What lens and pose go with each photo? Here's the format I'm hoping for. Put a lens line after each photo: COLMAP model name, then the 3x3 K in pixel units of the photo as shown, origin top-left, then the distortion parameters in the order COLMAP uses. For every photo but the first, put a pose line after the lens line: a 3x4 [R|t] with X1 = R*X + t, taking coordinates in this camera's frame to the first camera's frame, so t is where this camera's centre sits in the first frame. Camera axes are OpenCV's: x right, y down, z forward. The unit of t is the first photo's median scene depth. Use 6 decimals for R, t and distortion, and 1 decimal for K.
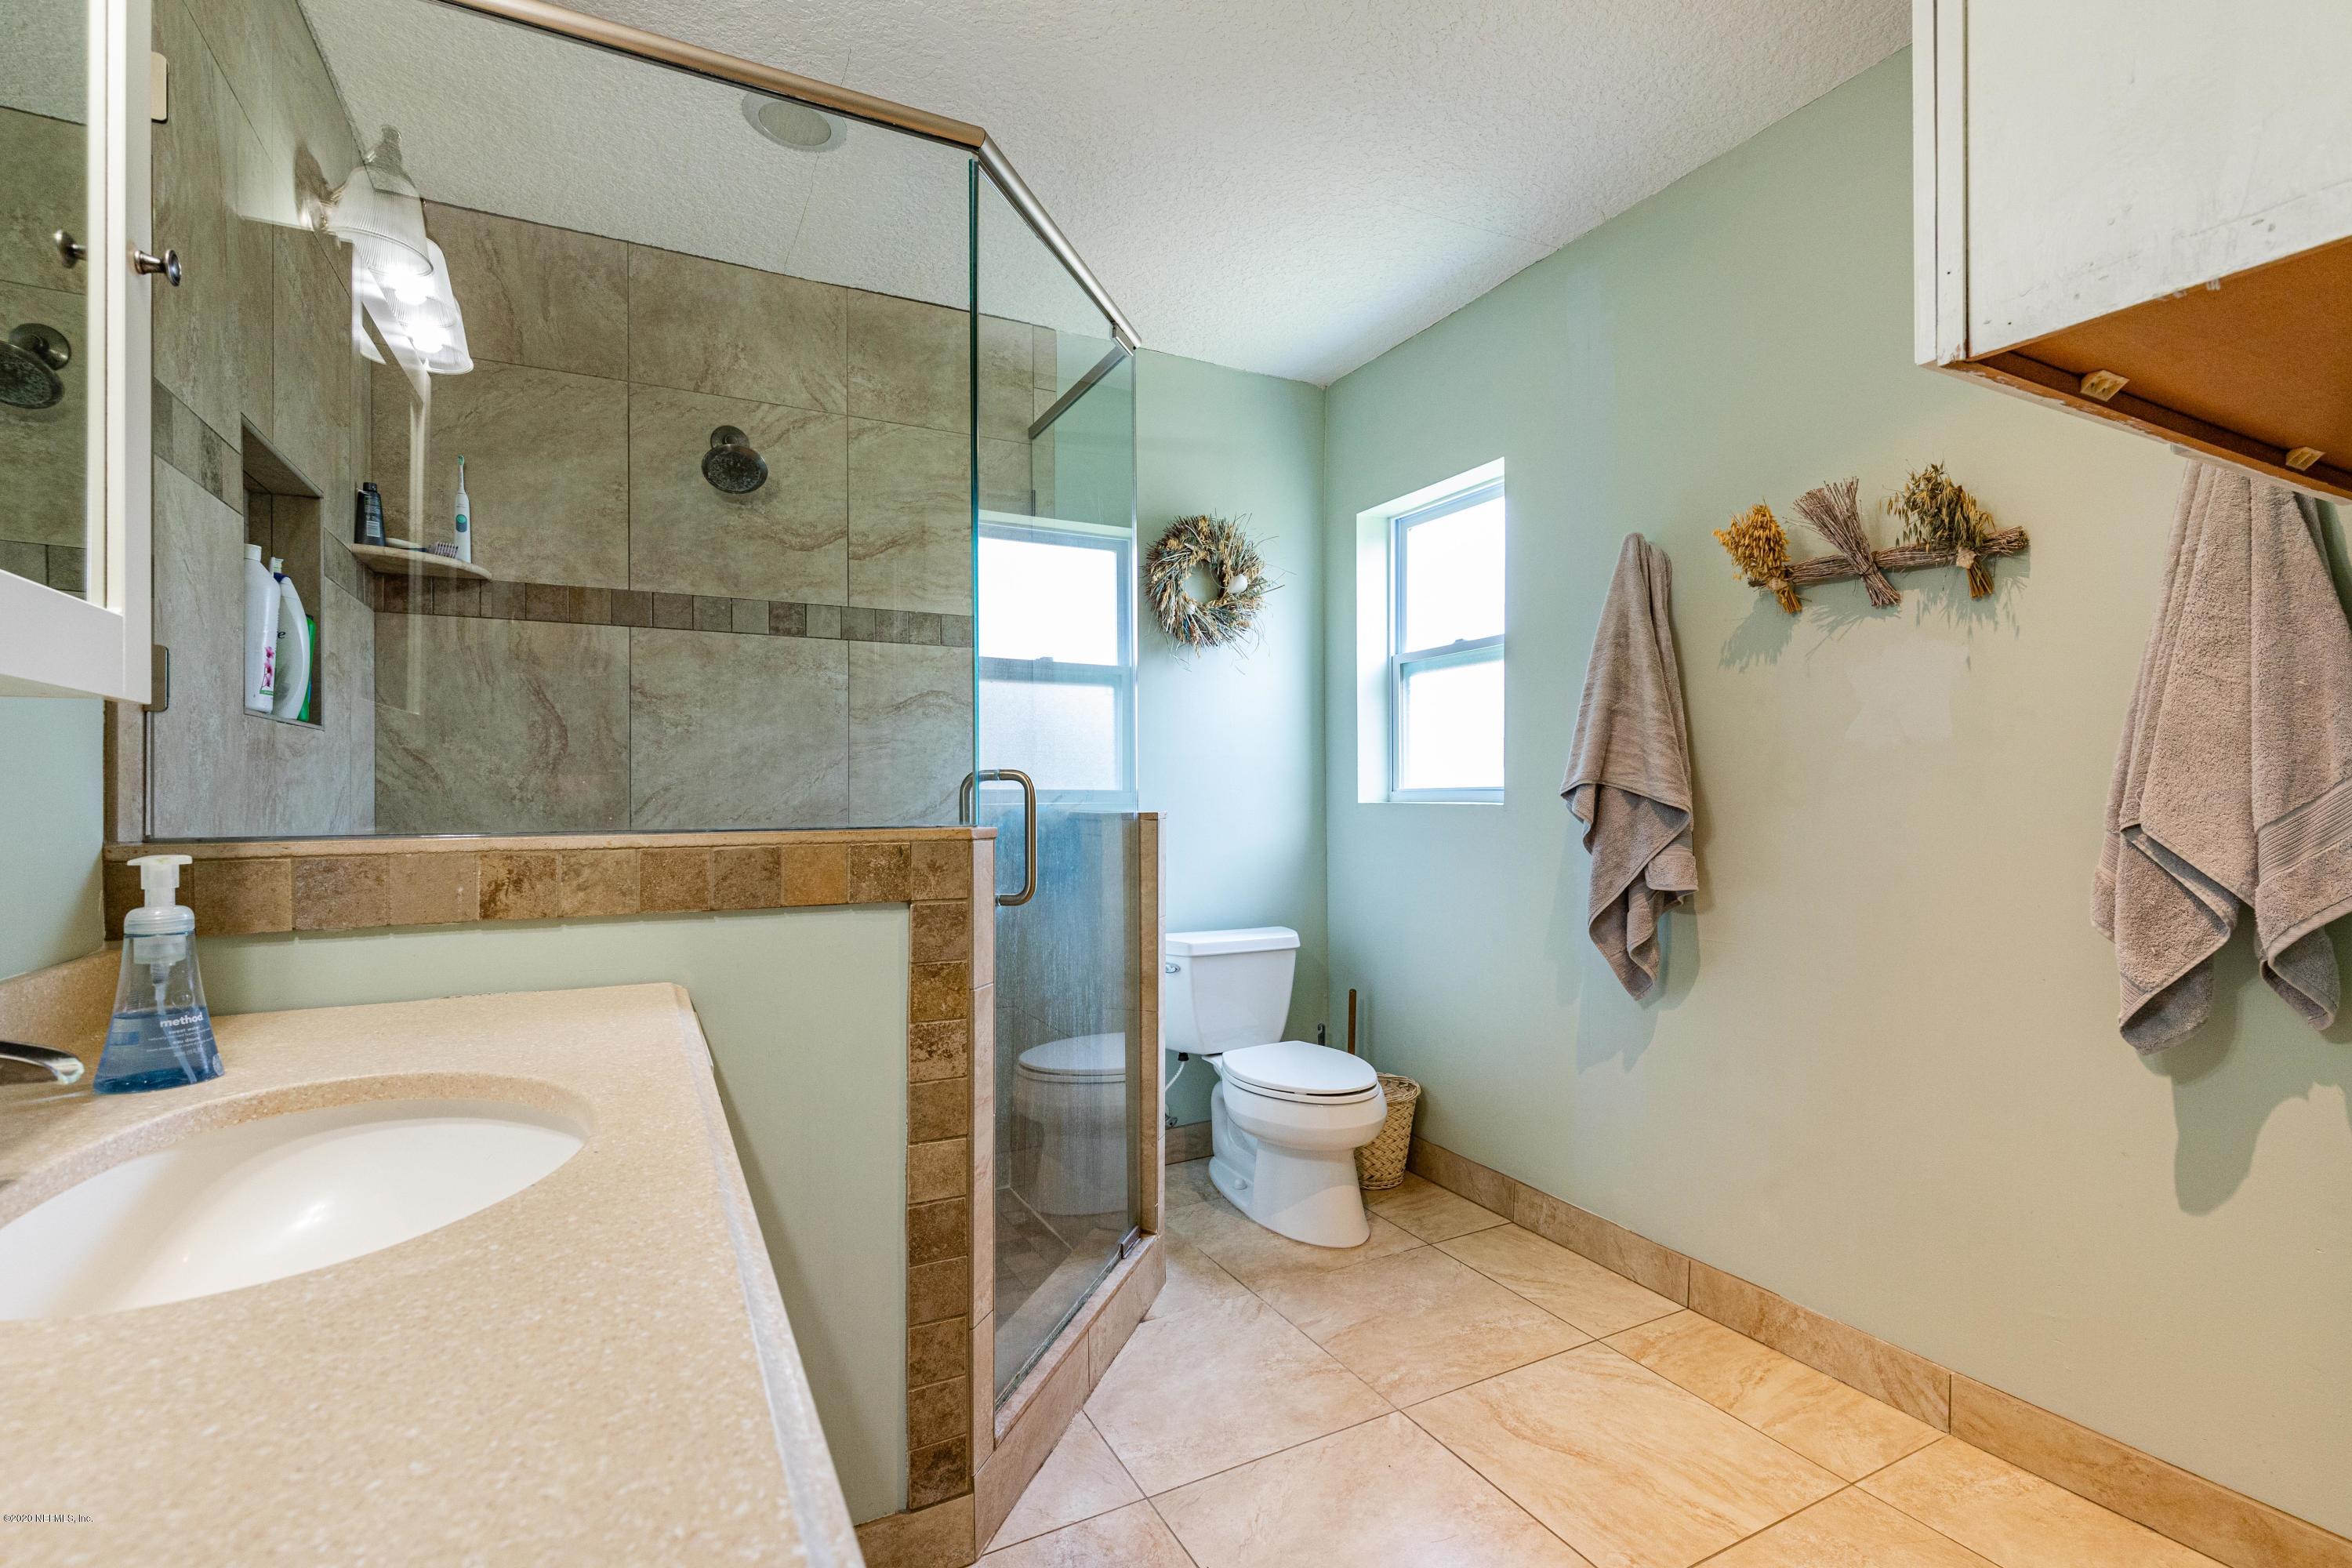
lens RADIAL K [[1059.2, 0, 1176.0], [0, 1059.2, 784.0], [0, 0, 1]] dist [0.008489, -0.000125]
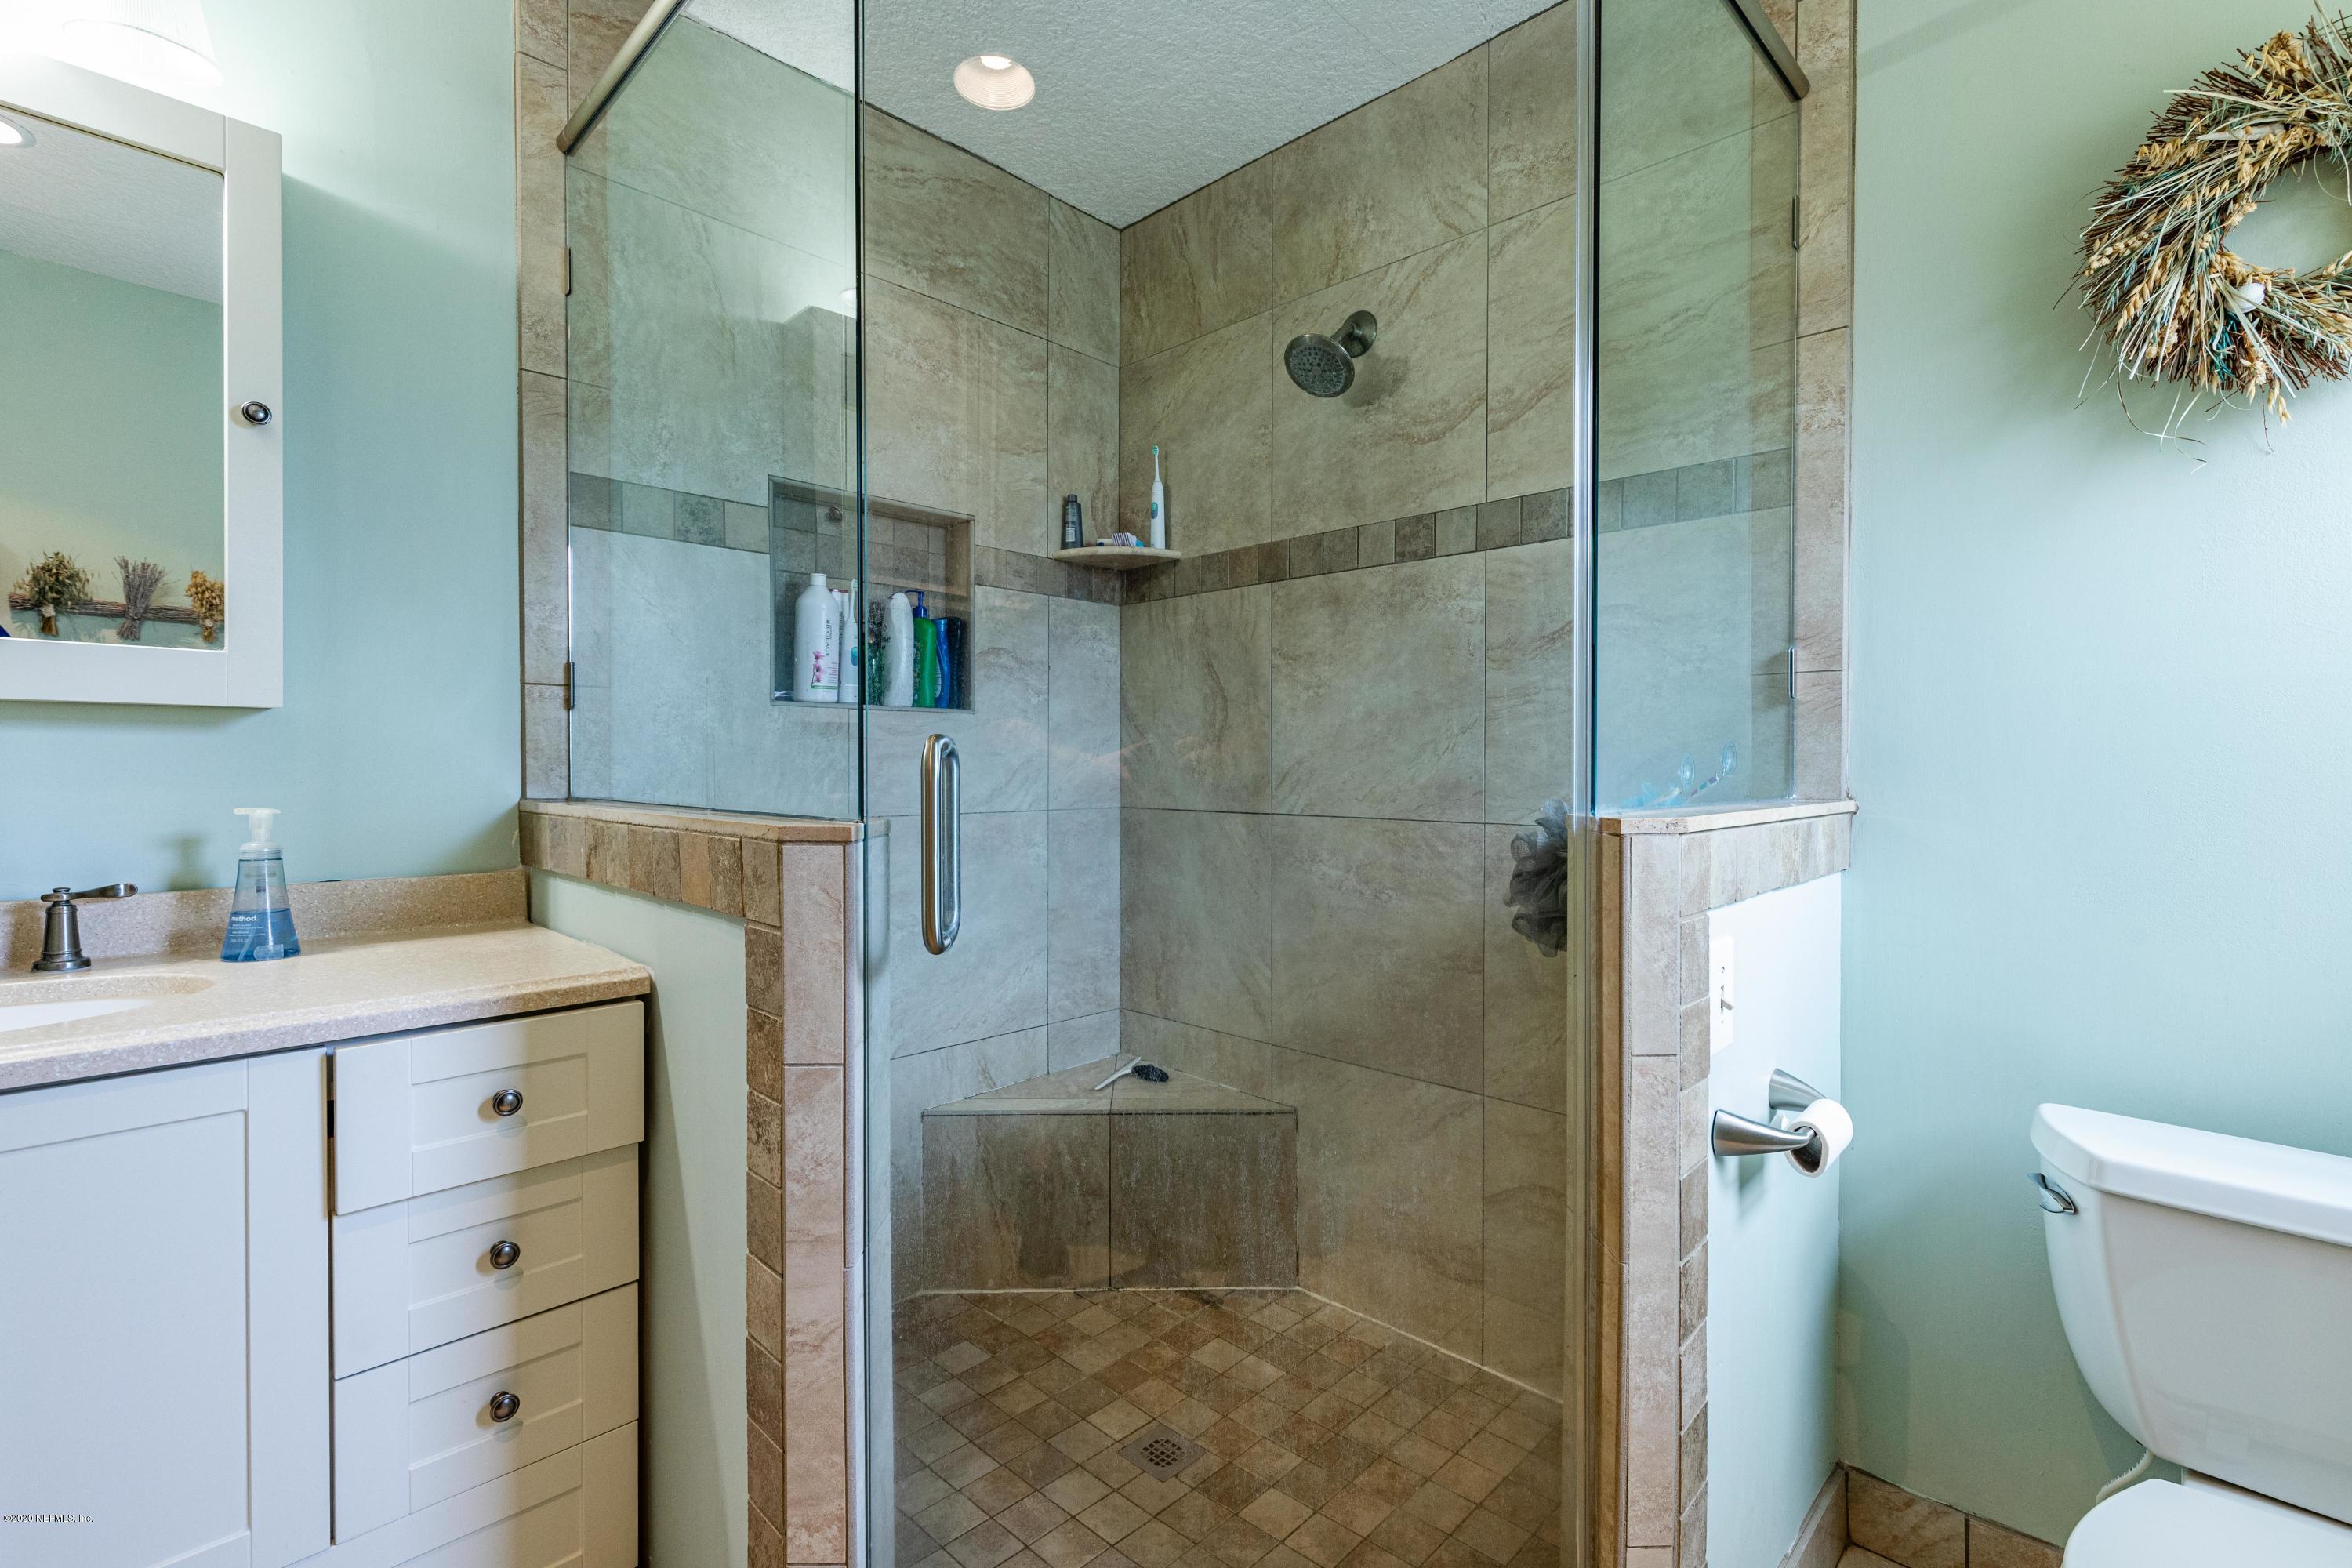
lens RADIAL K [[1065.8, 0, 1176.0], [0, 1065.8, 784.0], [0, 0, 1]] dist [-0.006280, -0.000457]
pose [[0.315518, 0.023518, -0.948628, 0.308365], [0.002624, 0.999667, 0.025656, -0.000325], [0.948916, -0.010584, 0.315351, 0.606605]]
